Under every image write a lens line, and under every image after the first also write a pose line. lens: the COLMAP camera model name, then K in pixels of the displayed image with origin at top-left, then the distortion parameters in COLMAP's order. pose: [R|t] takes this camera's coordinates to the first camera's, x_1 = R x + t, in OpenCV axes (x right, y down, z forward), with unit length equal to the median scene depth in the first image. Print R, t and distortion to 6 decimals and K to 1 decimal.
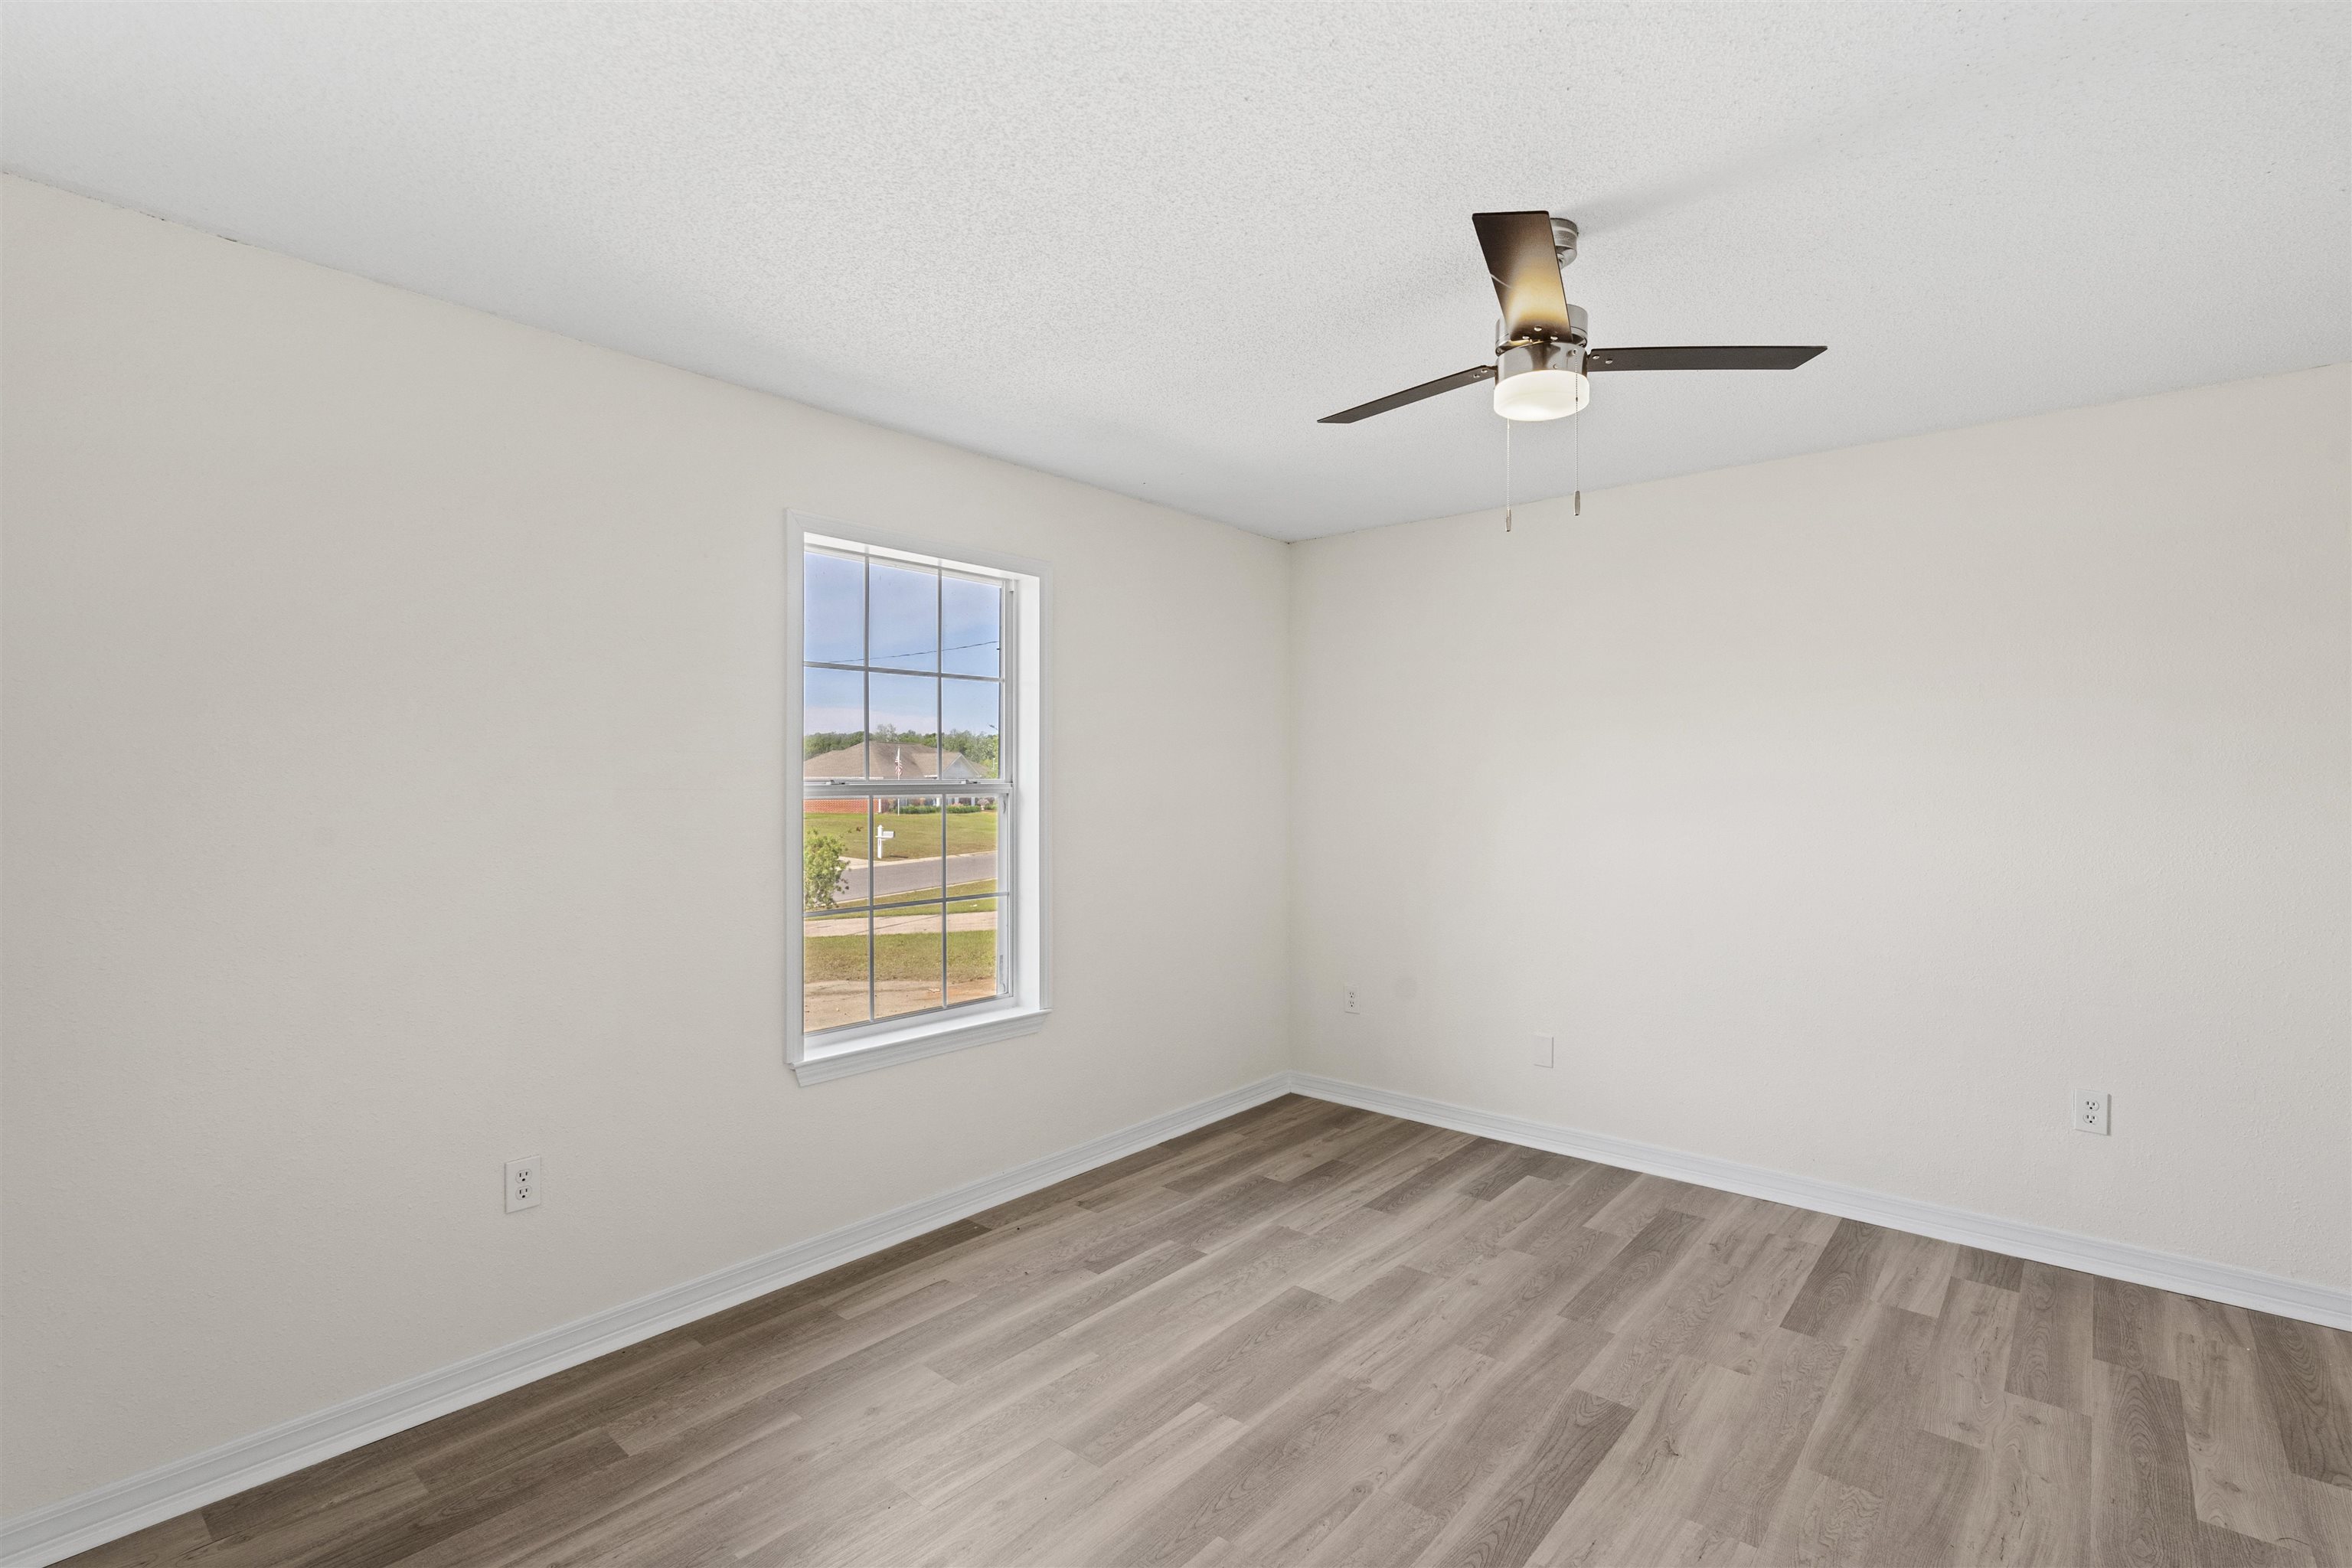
lens RADIAL K [[1096.6, 0, 1176.7], [0, 1096.6, 777.9], [0, 0, 1]] dist [-0.009353, 0.001687]
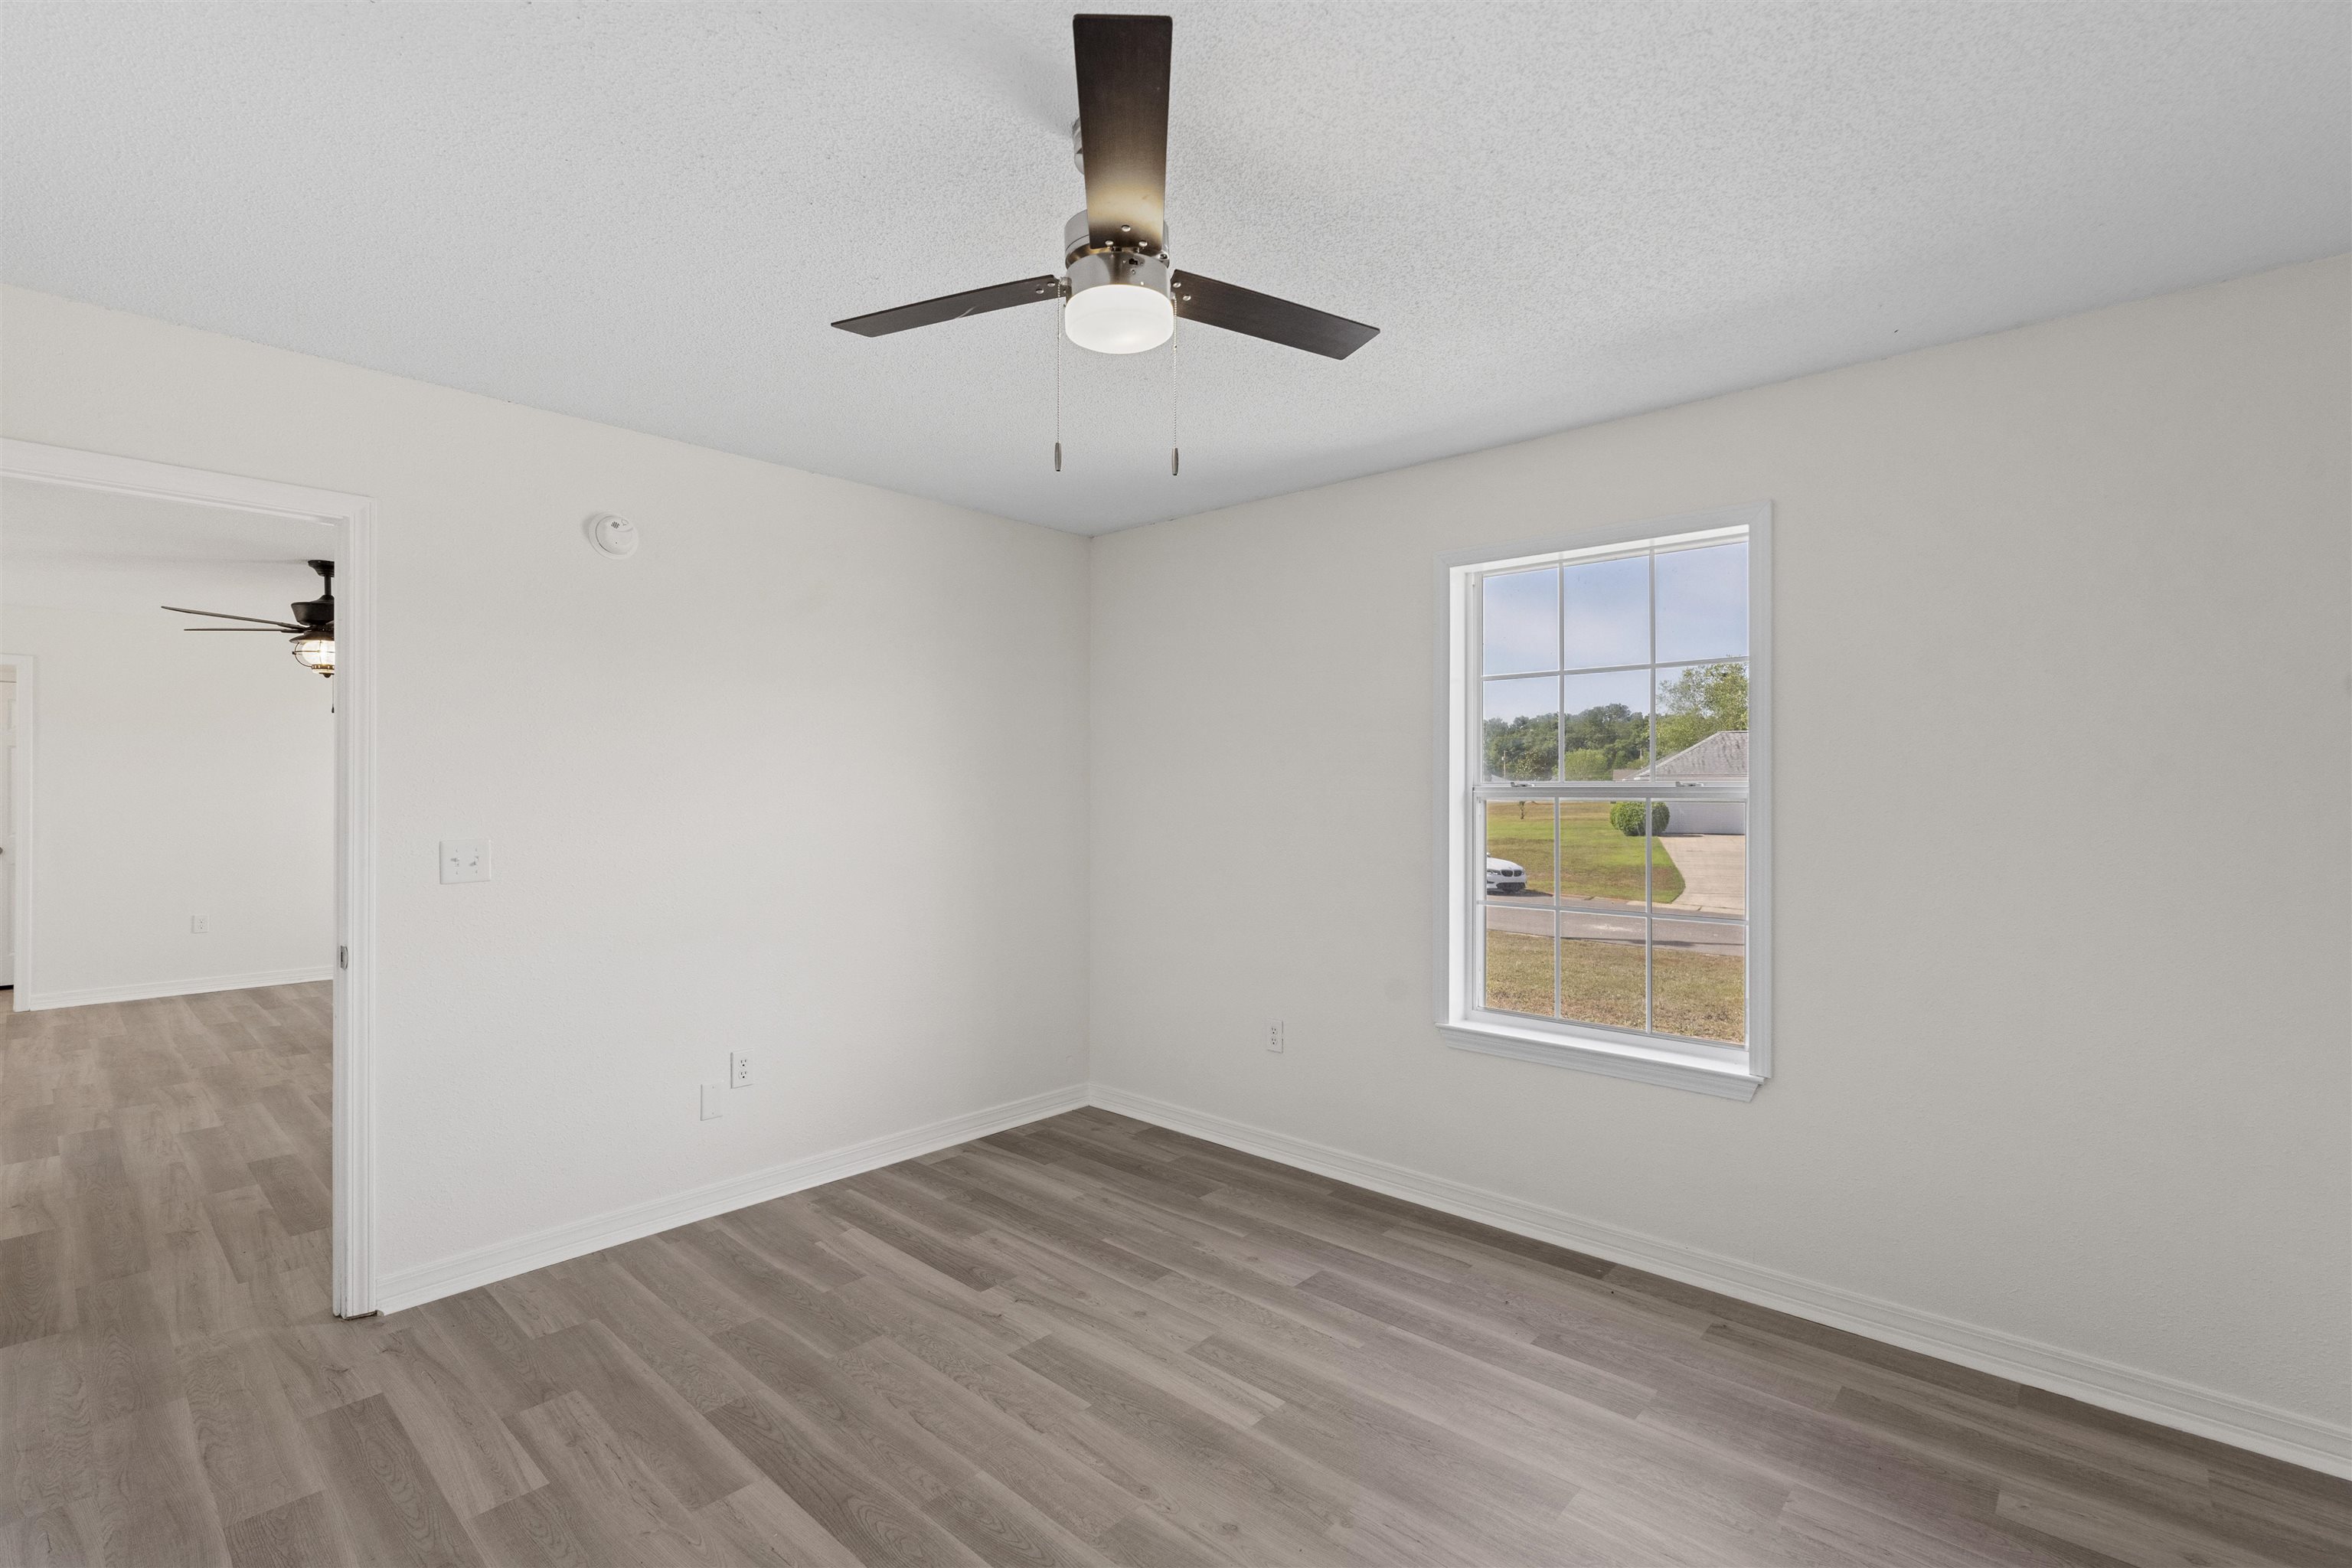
lens RADIAL K [[1096.6, 0, 1177.0], [0, 1096.6, 785.7], [0, 0, 1]] dist [-0.009353, 0.001687]
pose [[-0.052313, 0.001113, -0.998630, 0.874743], [0.002879, 0.999995, 0.000963, 0.002846], [0.998627, -0.002824, -0.052316, 0.812873]]
